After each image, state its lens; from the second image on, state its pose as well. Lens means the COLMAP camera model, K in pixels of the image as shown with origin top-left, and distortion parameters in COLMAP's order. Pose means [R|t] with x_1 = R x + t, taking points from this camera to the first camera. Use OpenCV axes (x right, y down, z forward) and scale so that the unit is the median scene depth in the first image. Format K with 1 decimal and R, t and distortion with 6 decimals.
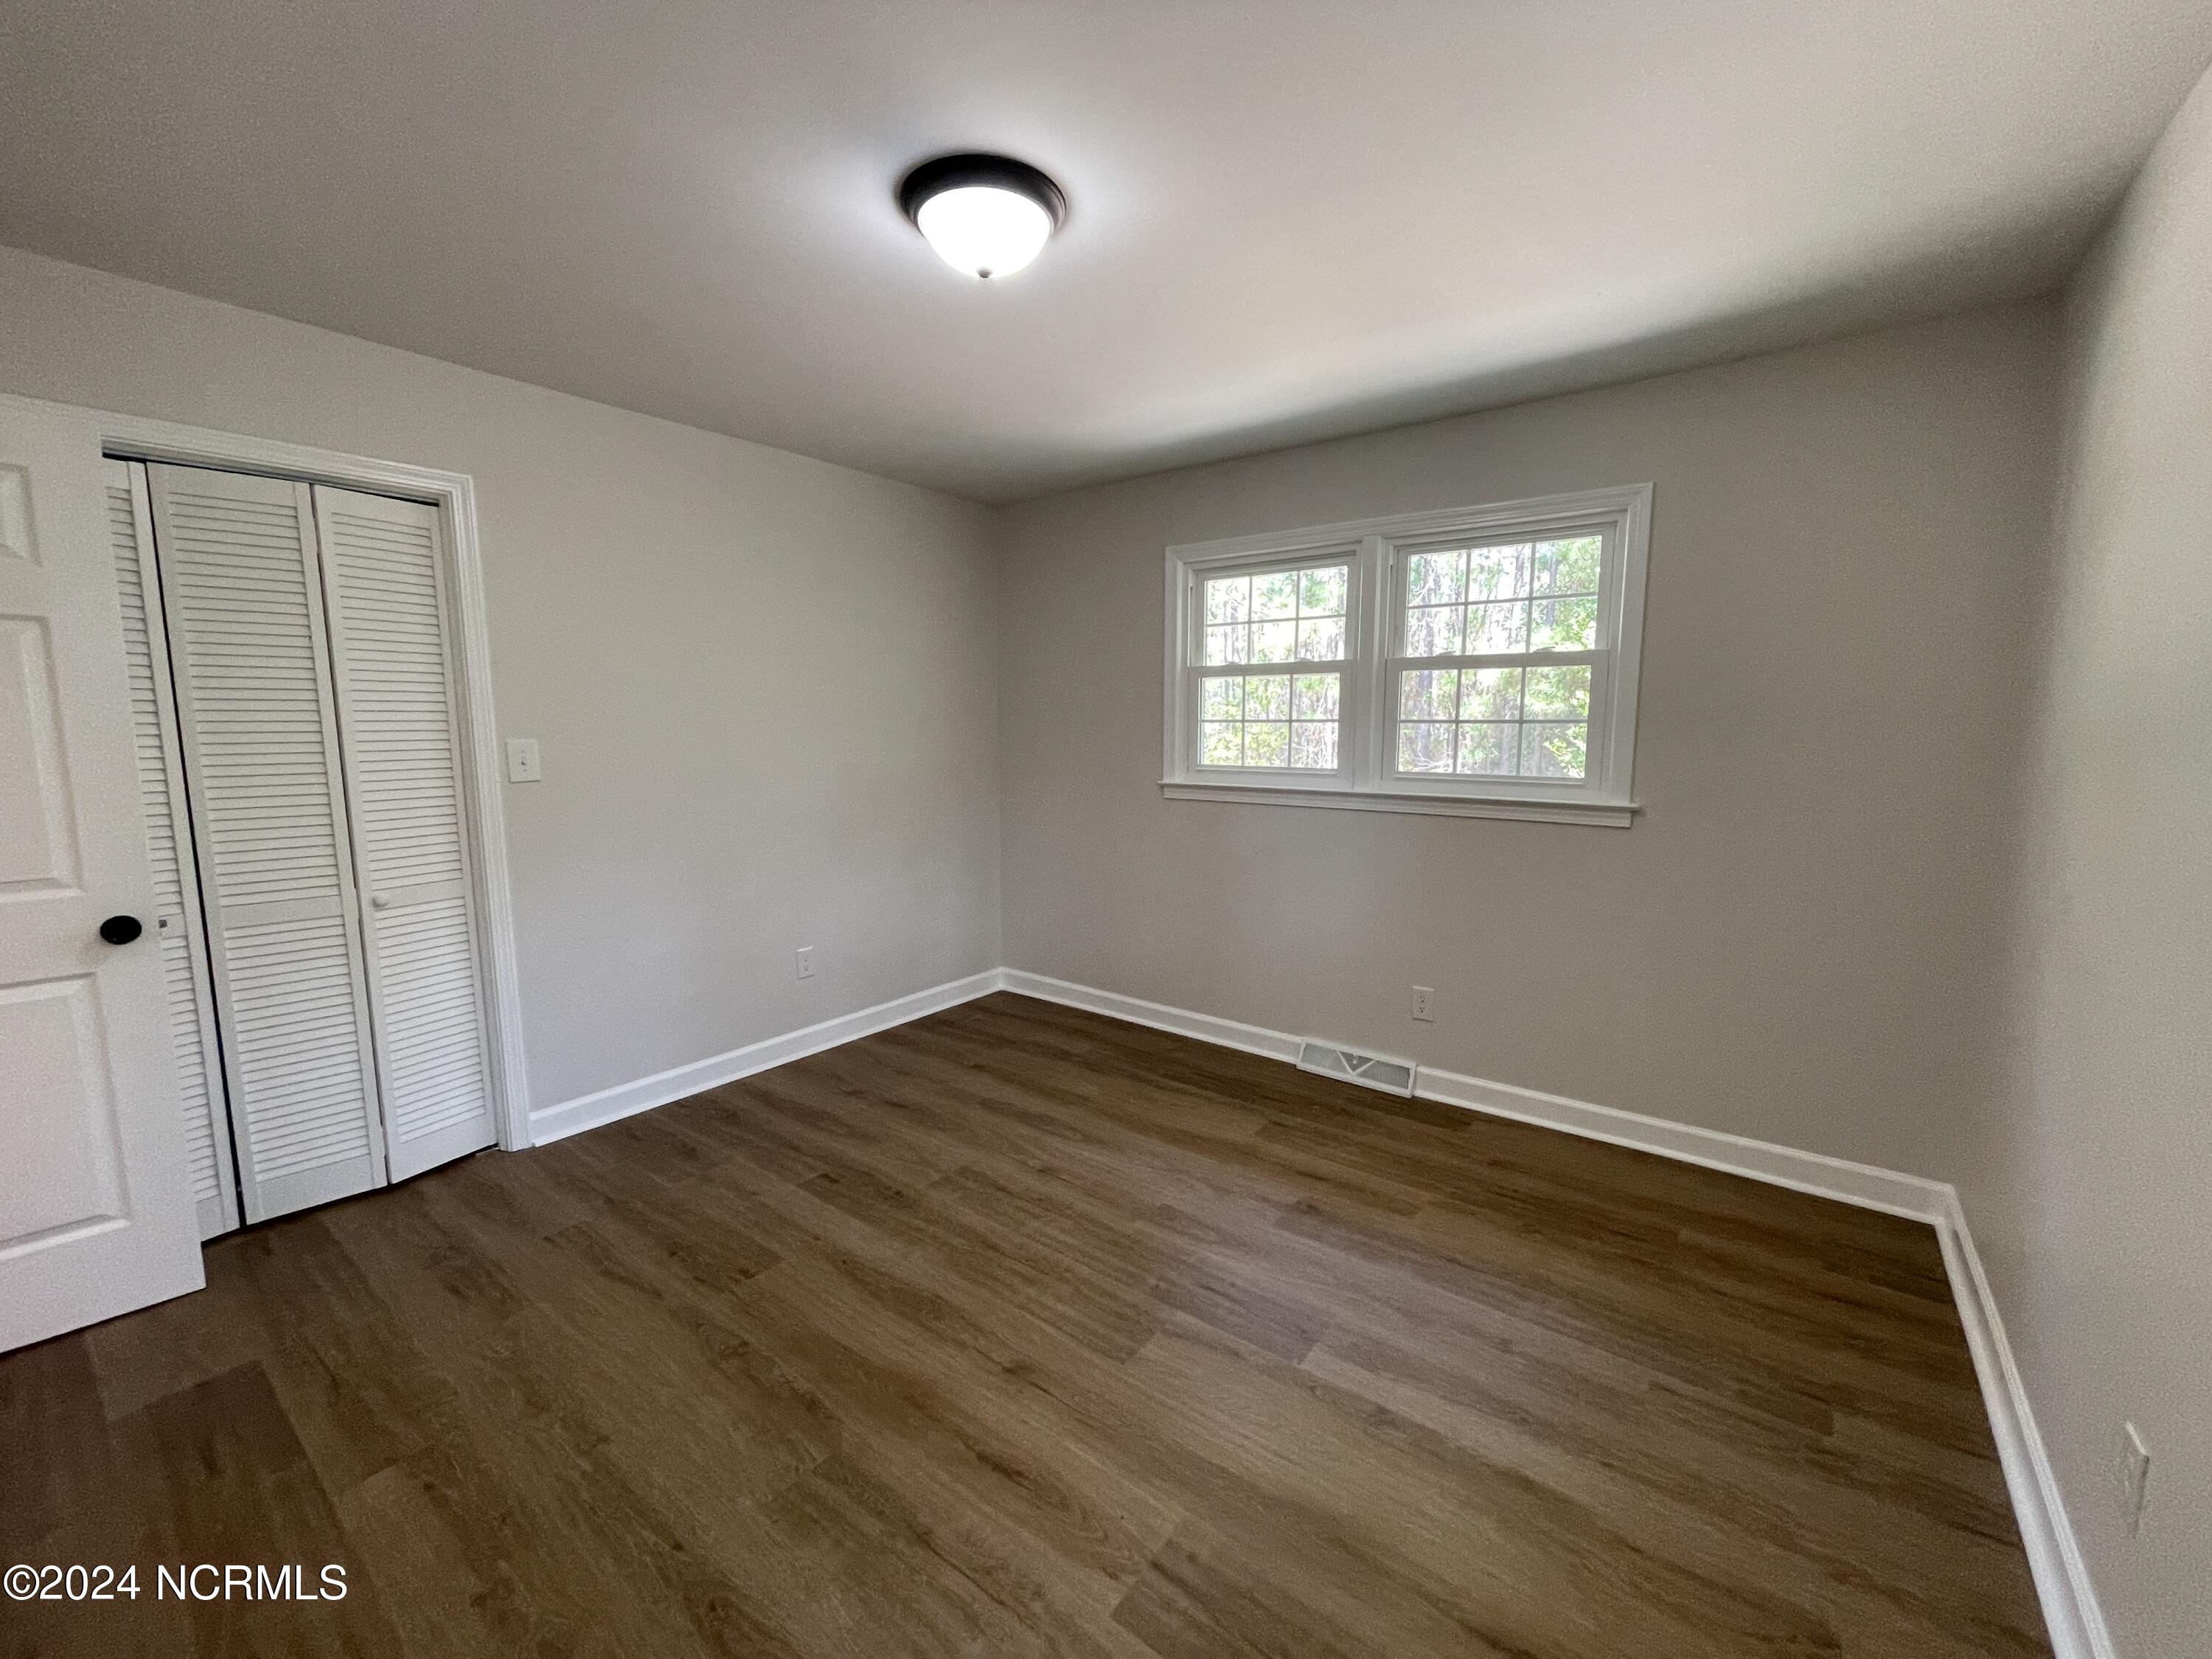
lens RADIAL K [[893.5, 0, 1104.2], [0, 893.5, 832.5], [0, 0, 1]] dist [-0.002028, 0.000774]
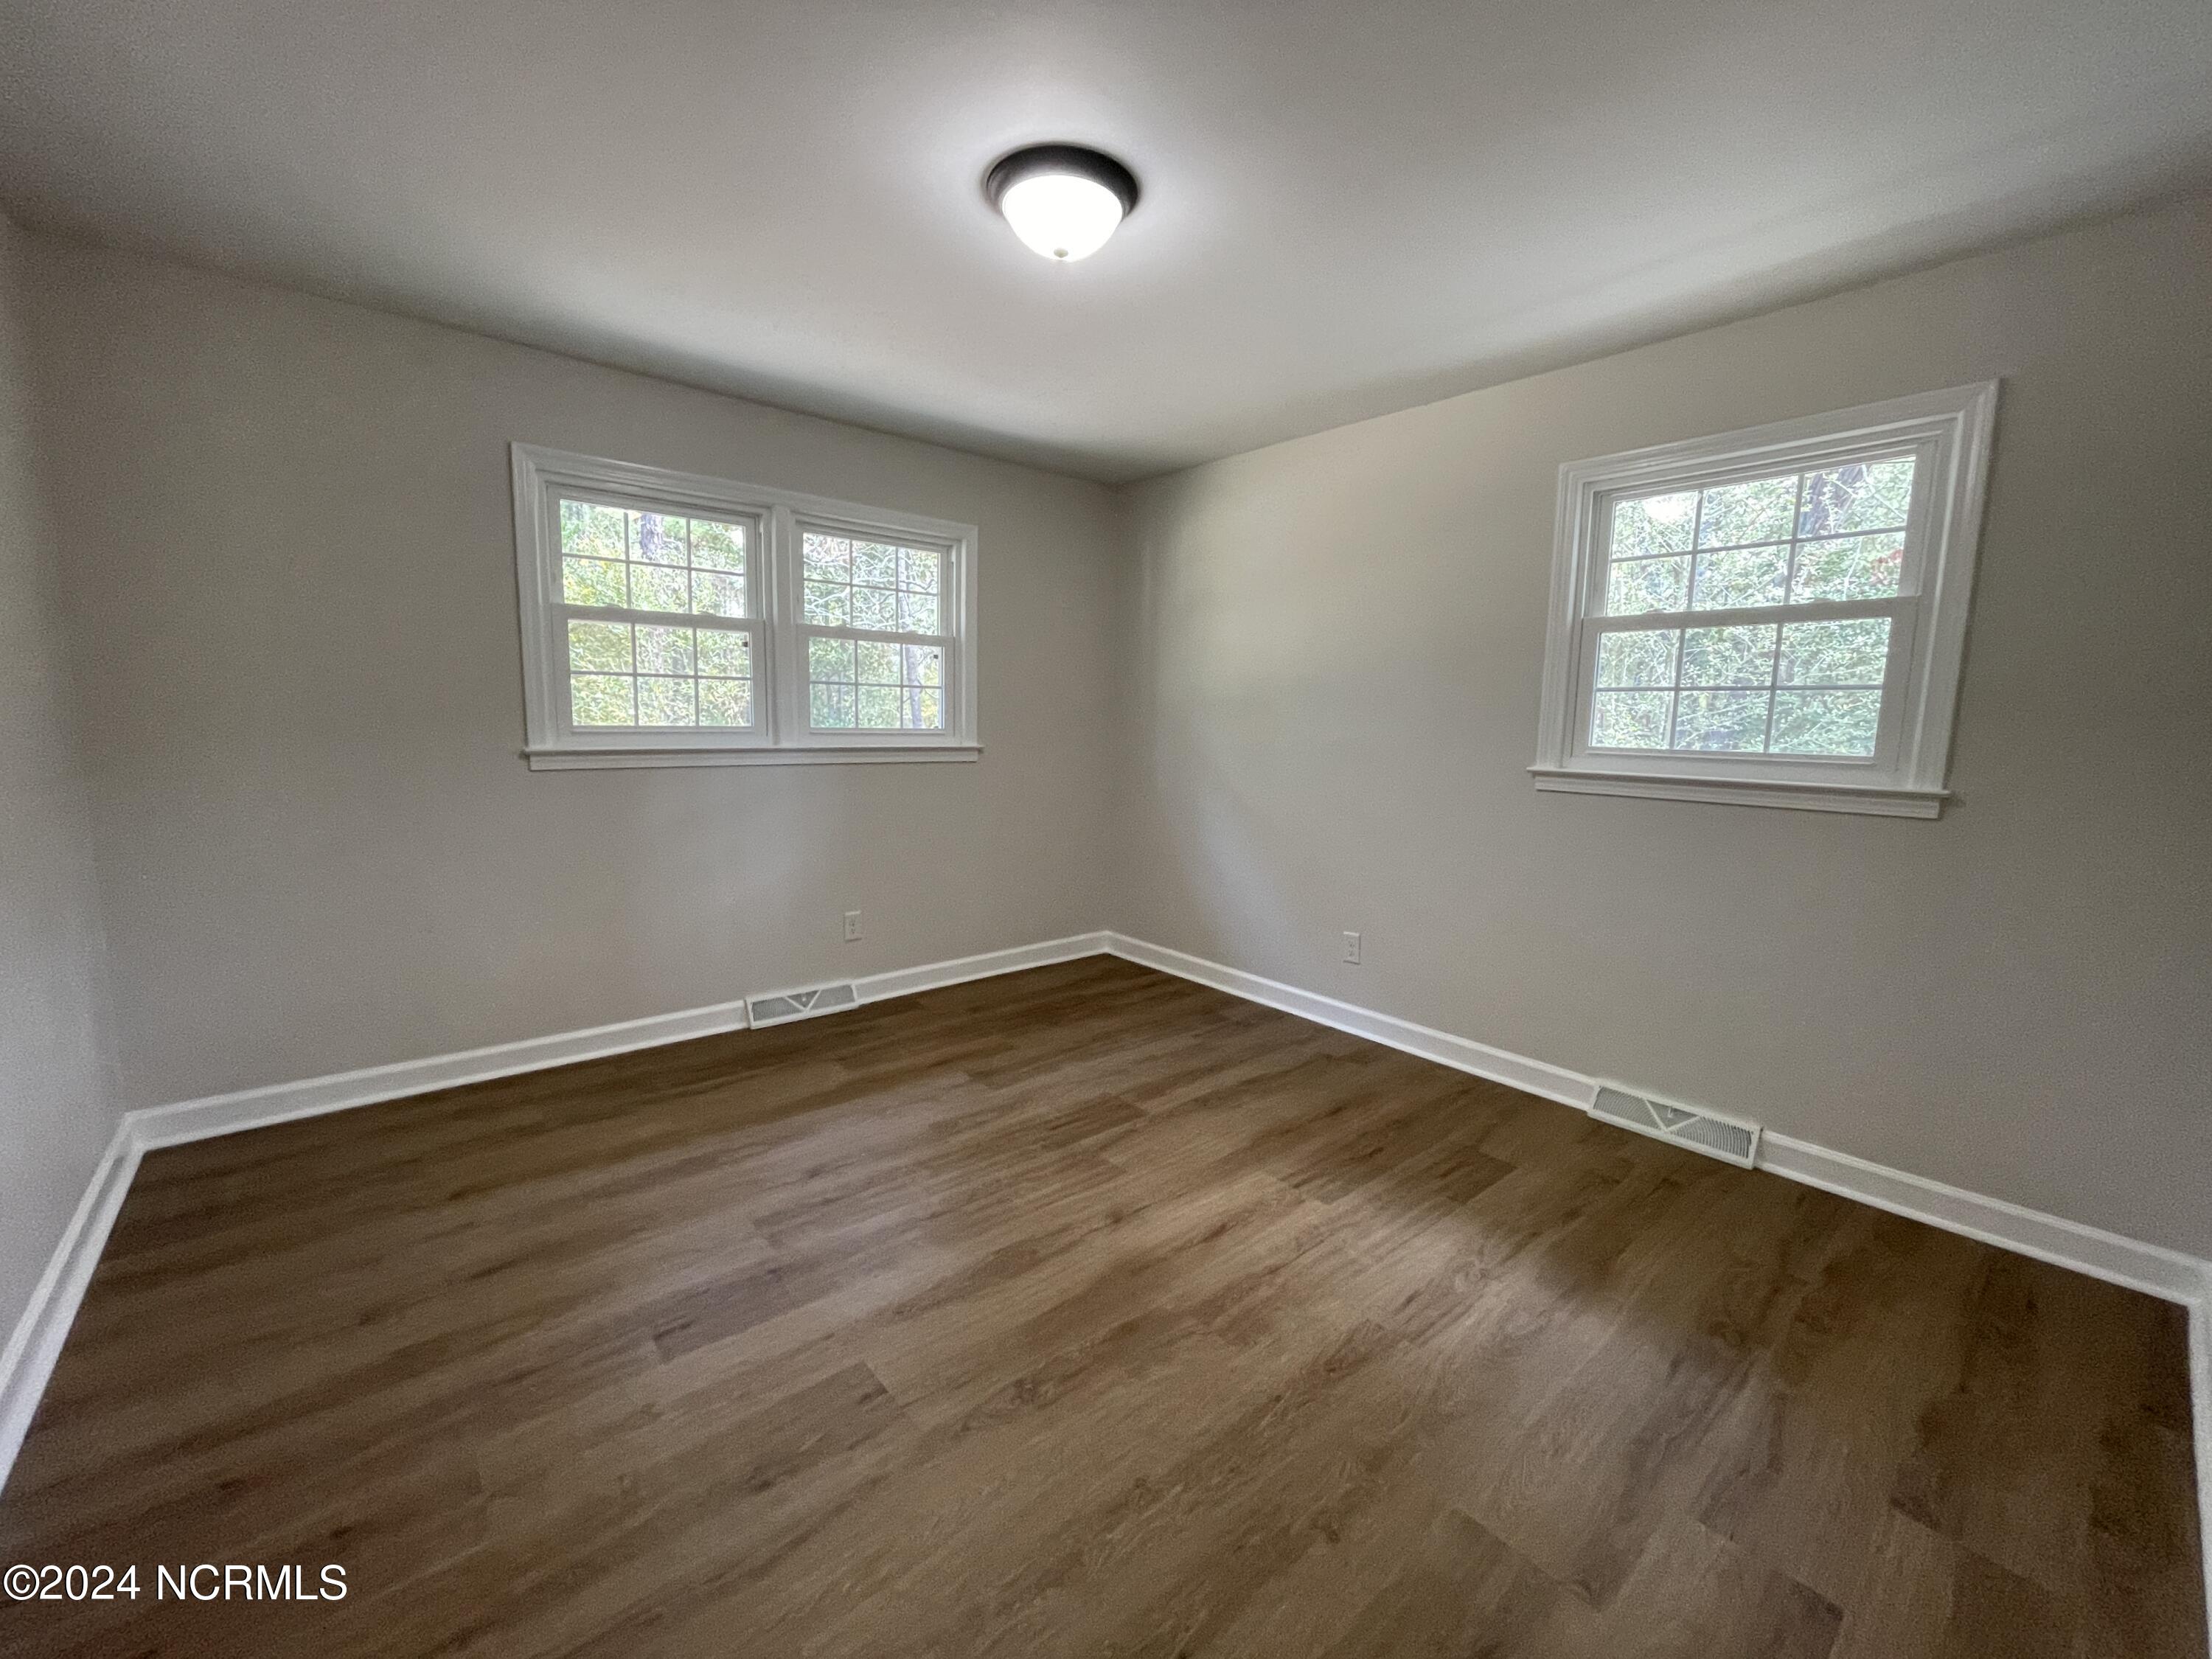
lens RADIAL K [[893.5, 0, 1104.2], [0, 893.5, 832.5], [0, 0, 1]] dist [-0.002028, 0.000774]
pose [[0.208223, -0.126259, 0.969898, -0.805334], [0.099730, 0.989205, 0.107362, -0.025585], [-0.972984, 0.074373, 0.218567, 0.482951]]
